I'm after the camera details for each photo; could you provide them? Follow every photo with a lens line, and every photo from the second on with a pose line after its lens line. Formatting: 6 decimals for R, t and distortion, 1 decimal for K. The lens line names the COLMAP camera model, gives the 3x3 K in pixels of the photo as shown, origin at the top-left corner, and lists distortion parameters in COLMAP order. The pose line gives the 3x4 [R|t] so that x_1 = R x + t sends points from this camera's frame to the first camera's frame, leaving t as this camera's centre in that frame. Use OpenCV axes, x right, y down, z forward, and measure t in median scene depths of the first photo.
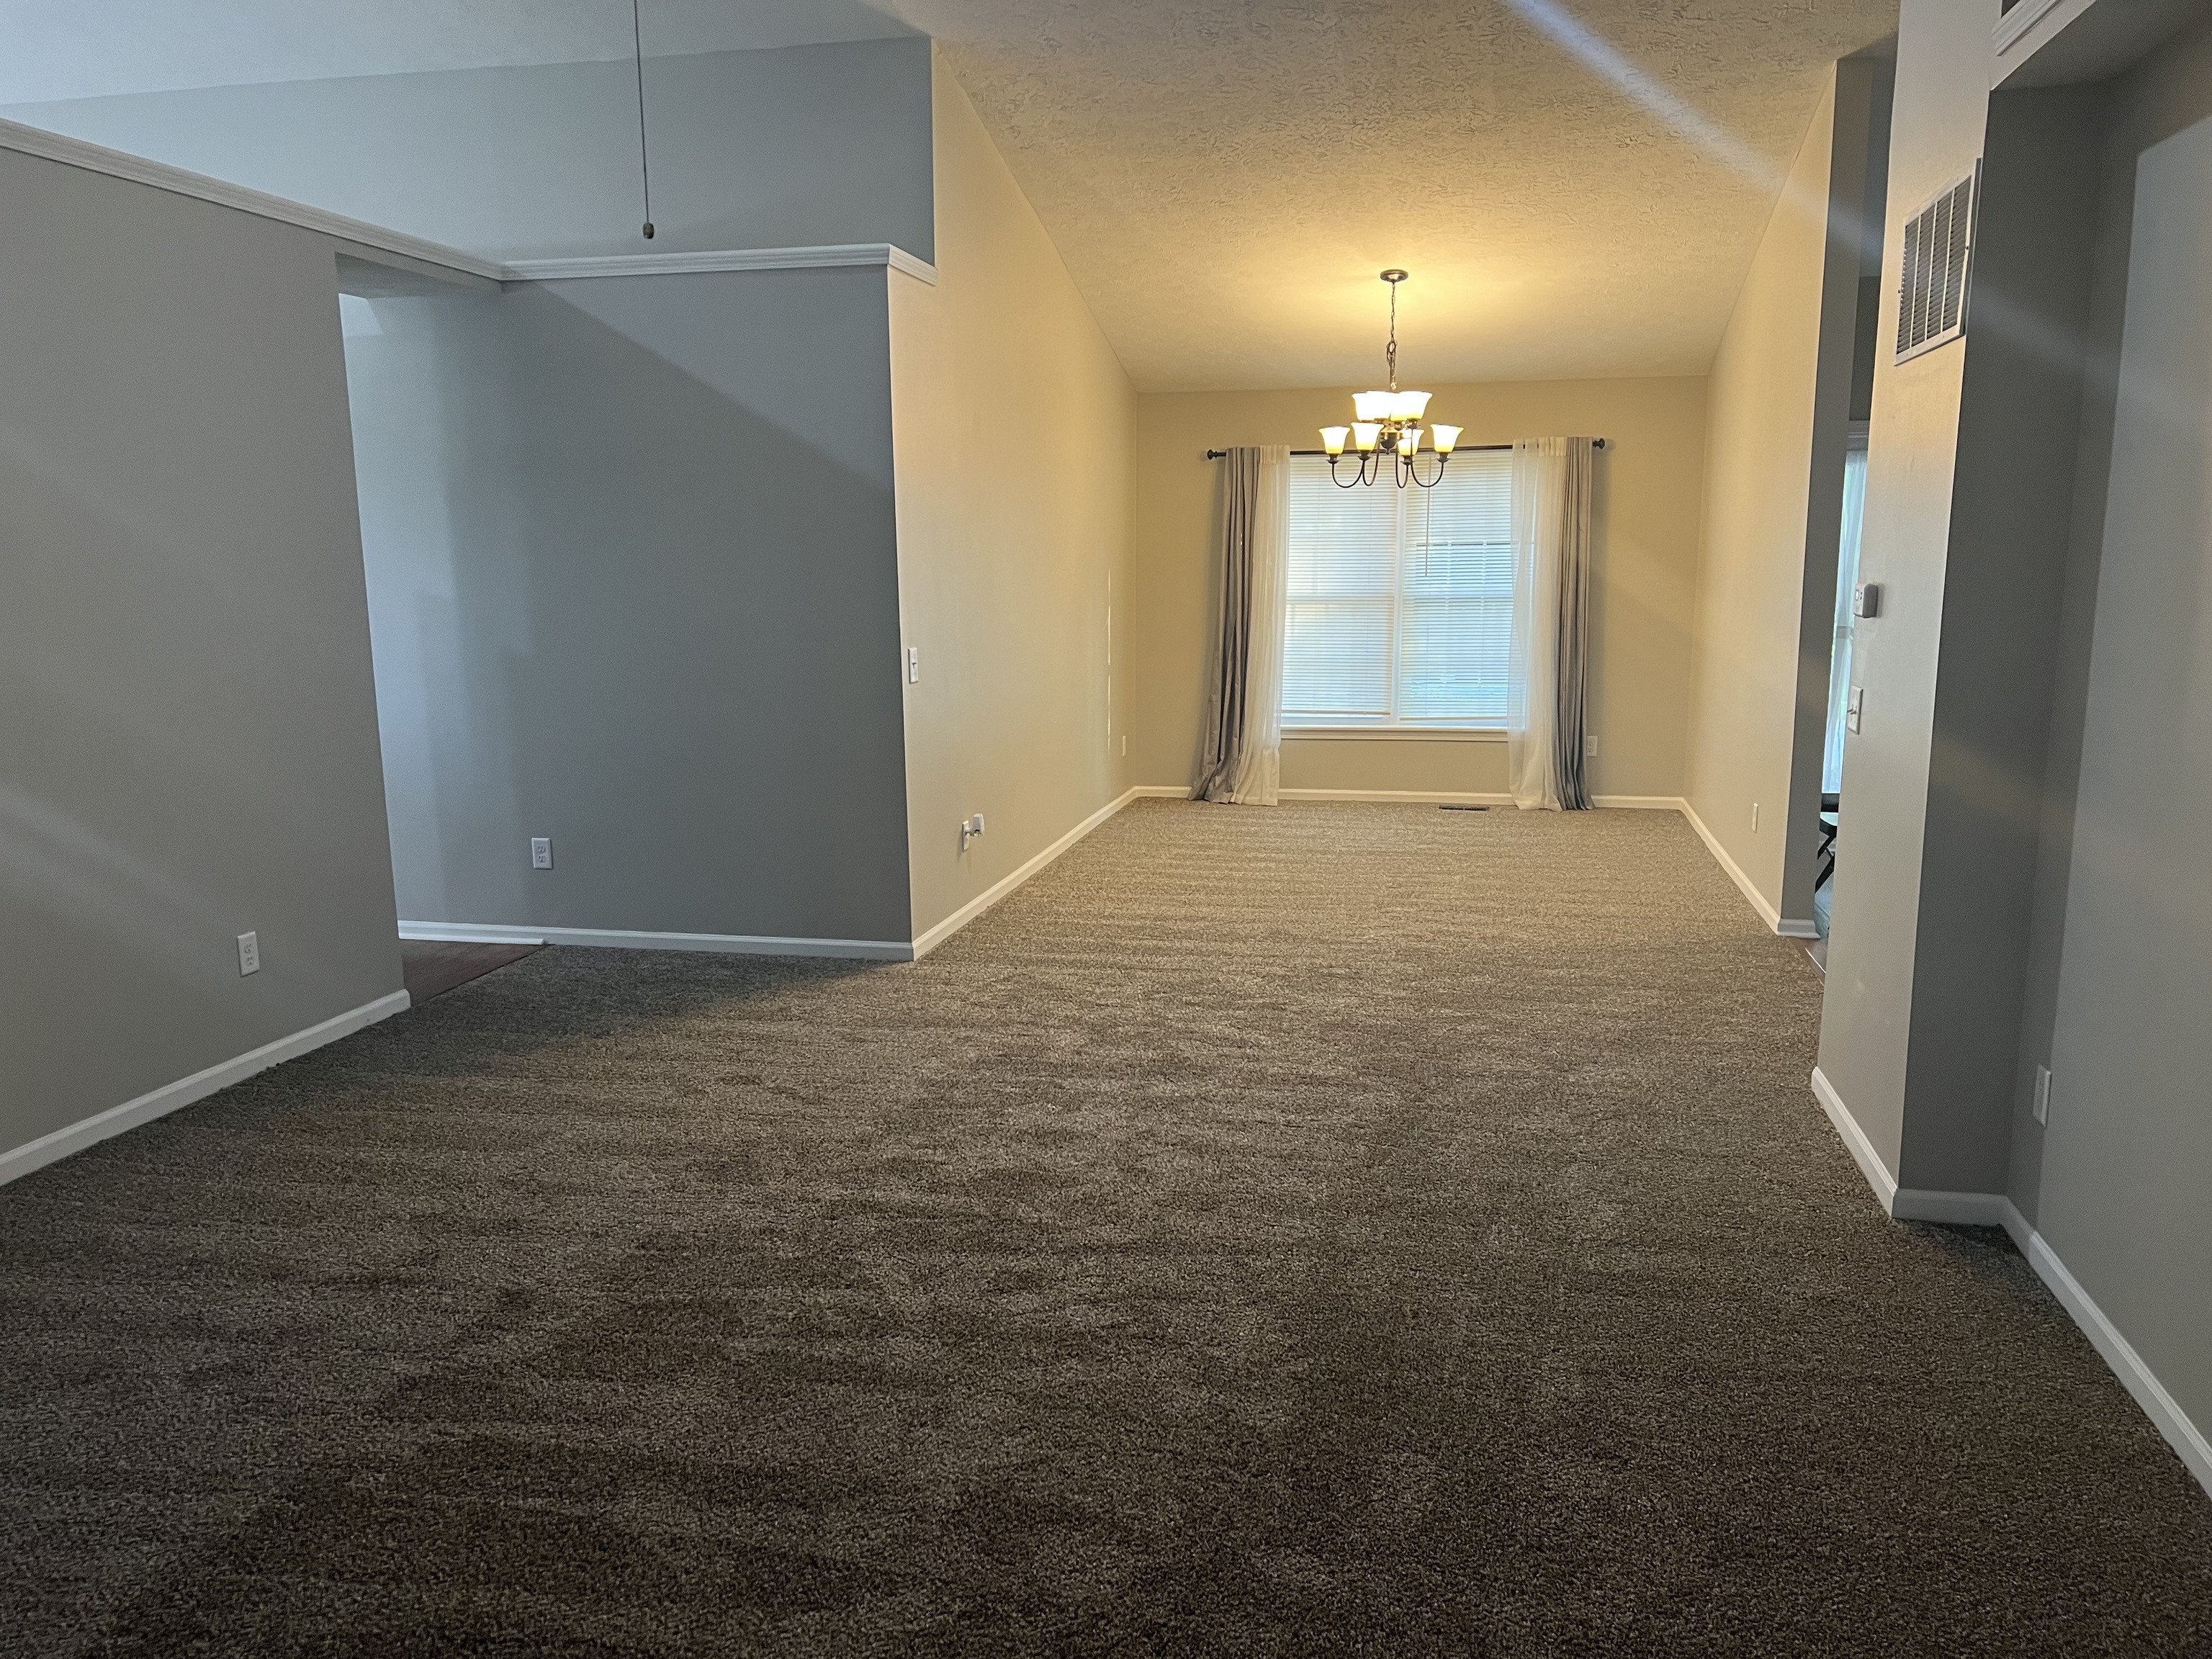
lens RADIAL K [[1654.7, 0, 1112.7], [0, 1654.7, 815.6], [0, 0, 1]] dist [0.076594, -0.076832]
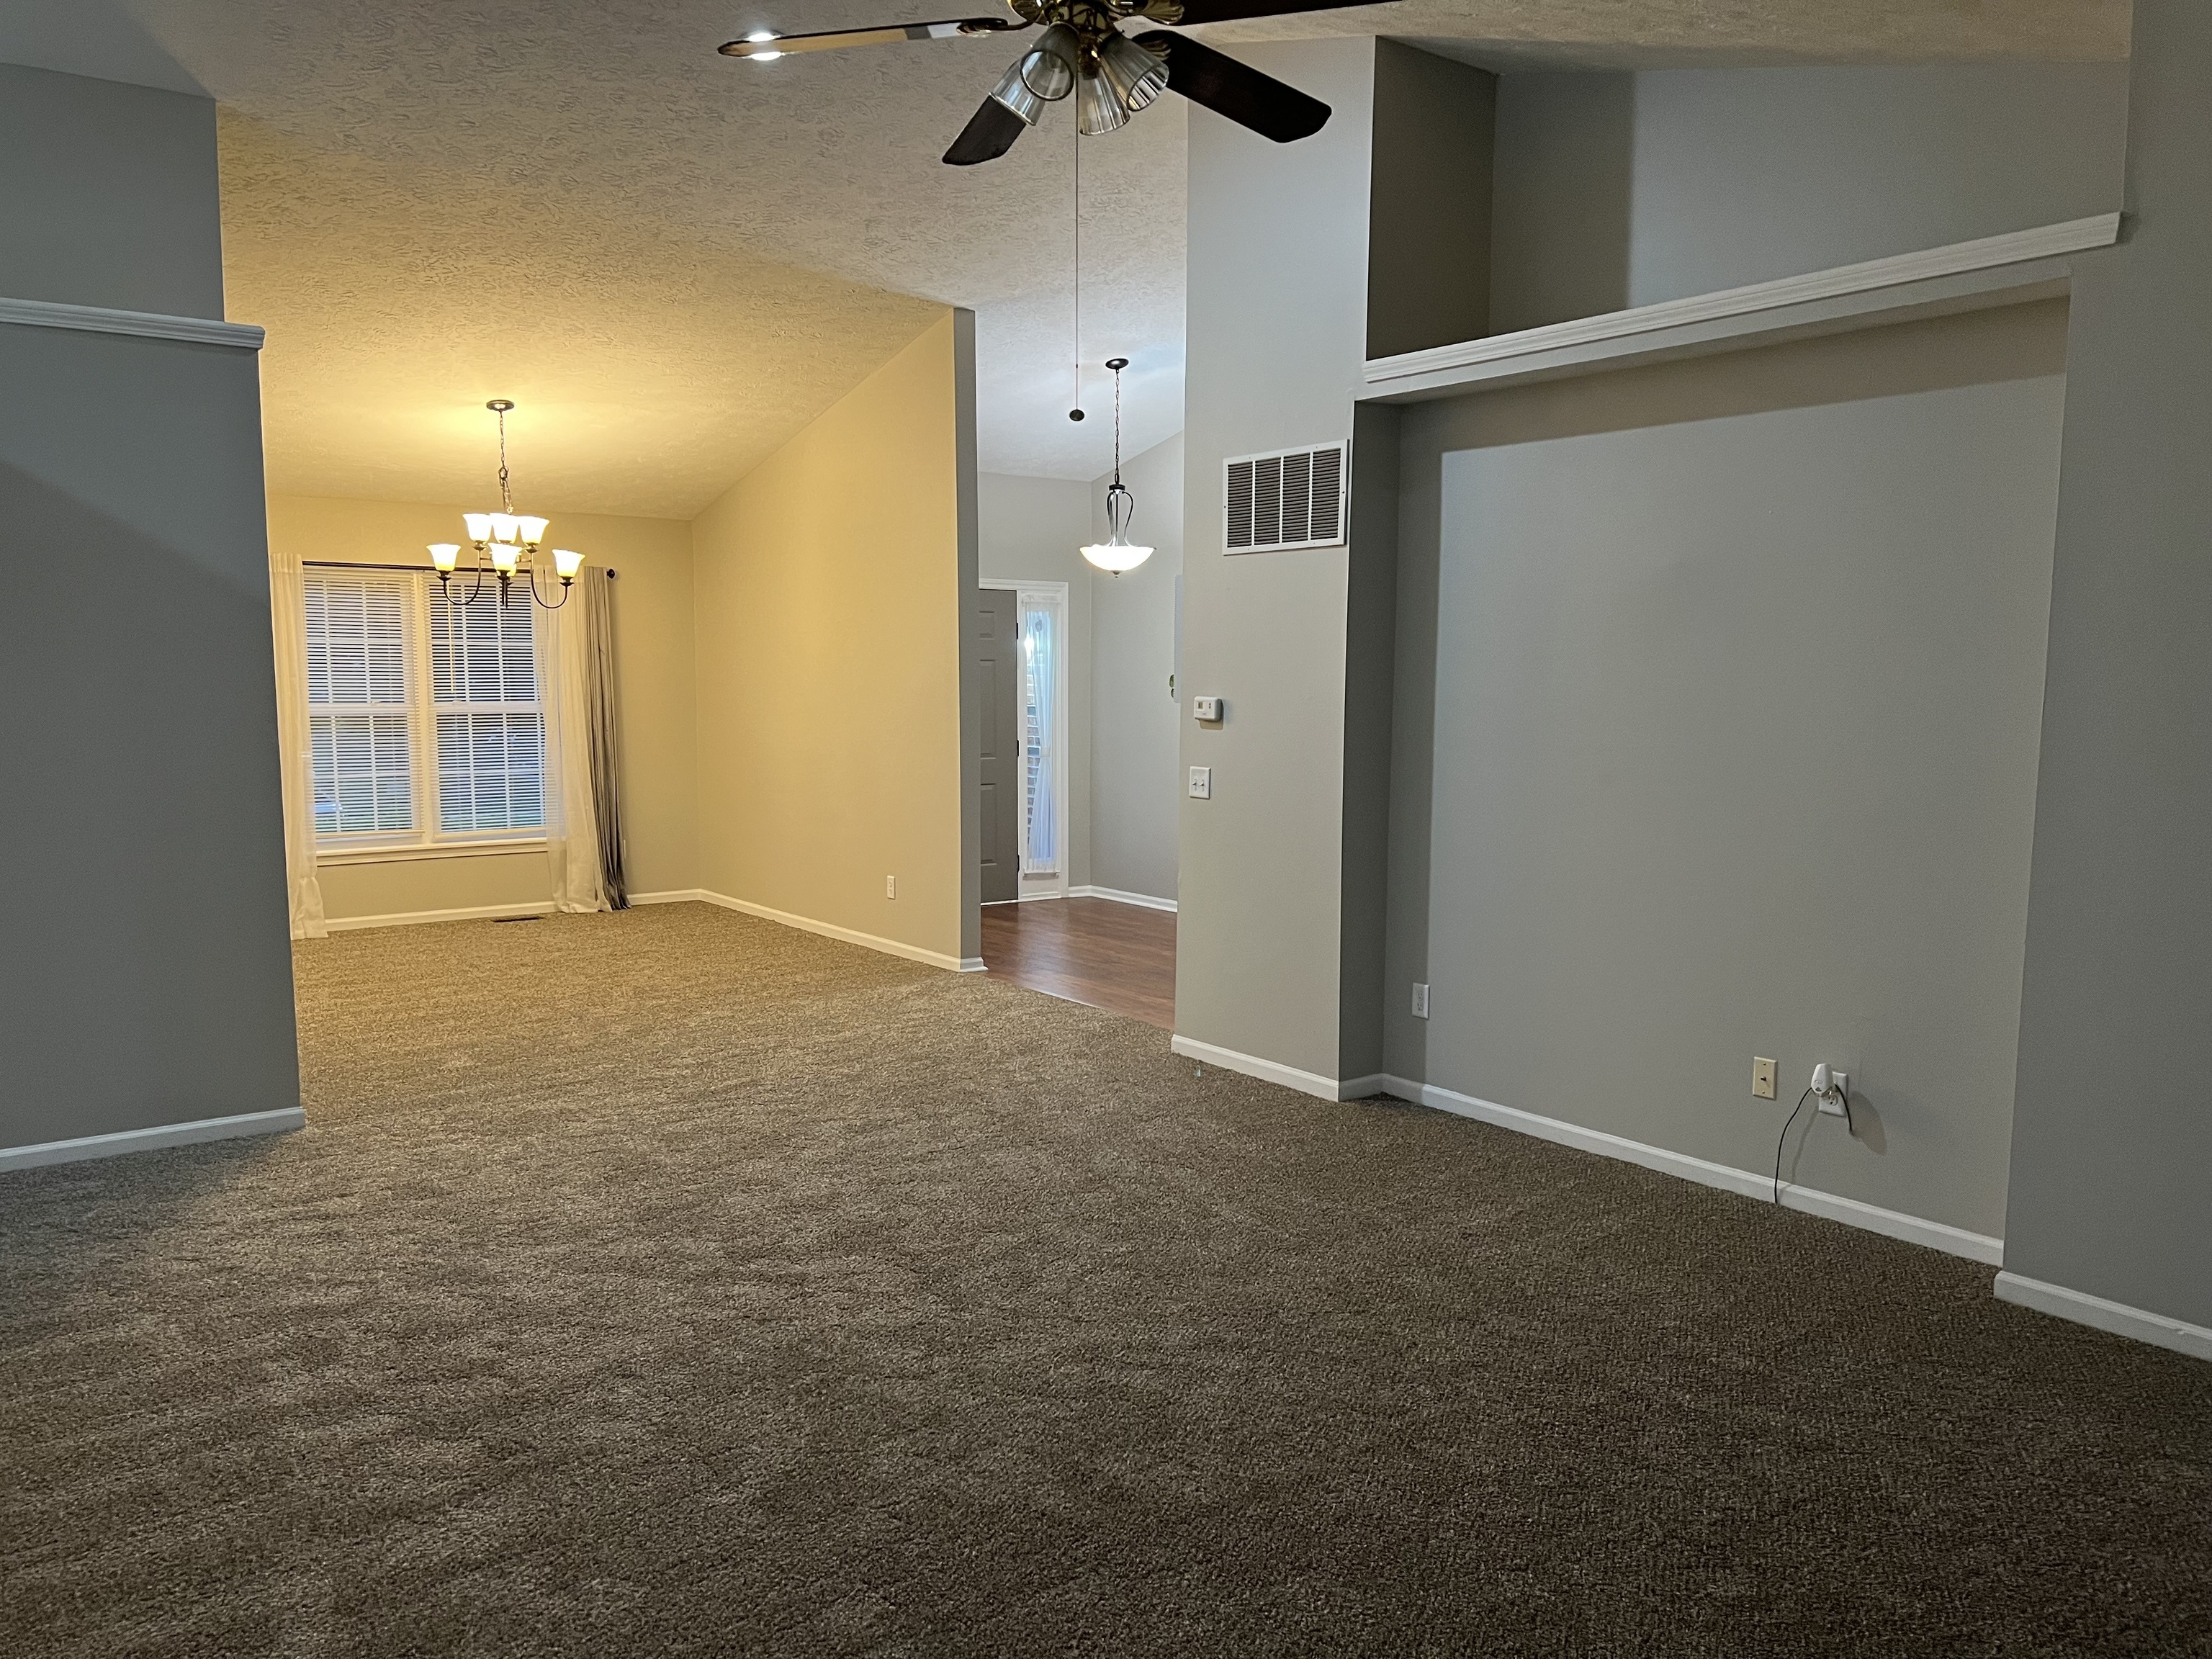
lens RADIAL K [[1654.7, 0, 1112.7], [0, 1654.7, 815.6], [0, 0, 1]] dist [0.076594, -0.076832]
pose [[0.651400, -0.058991, 0.756438, -0.392250], [0.112594, 0.993450, -0.019485, -0.008091], [-0.750334, 0.097862, 0.653775, 0.063630]]
